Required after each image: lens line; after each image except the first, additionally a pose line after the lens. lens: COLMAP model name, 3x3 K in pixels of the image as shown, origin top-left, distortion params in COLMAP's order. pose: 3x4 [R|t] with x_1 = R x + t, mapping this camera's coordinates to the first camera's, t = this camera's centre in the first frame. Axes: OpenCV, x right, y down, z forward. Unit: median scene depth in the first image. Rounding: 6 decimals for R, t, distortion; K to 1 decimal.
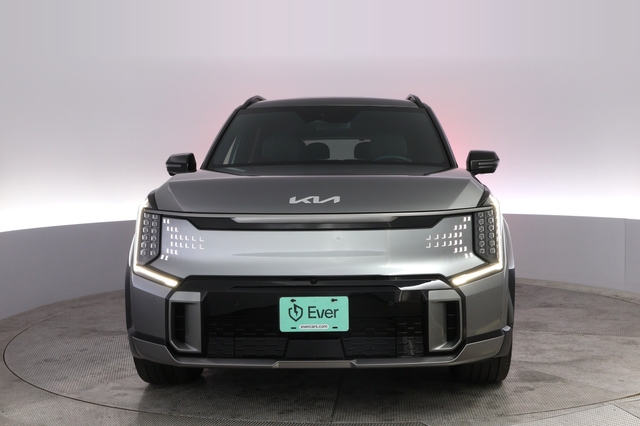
lens RADIAL K [[794.0, 0, 318.8], [0, 794.0, 189.6], [0, 0, 1]] dist [0.022856, 0.019568]
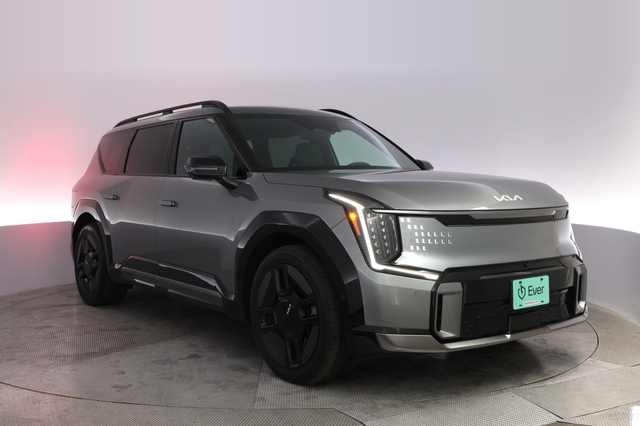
lens RADIAL K [[794.0, 0, 318.8], [0, 794.0, 189.6], [0, 0, 1]] dist [0.022856, 0.019568]
pose [[0.763465, -0.002189, 0.645845, -0.994207], [0.009212, 0.999929, -0.007500, 0.005965], [-0.645783, 0.011676, 0.763432, 0.268309]]
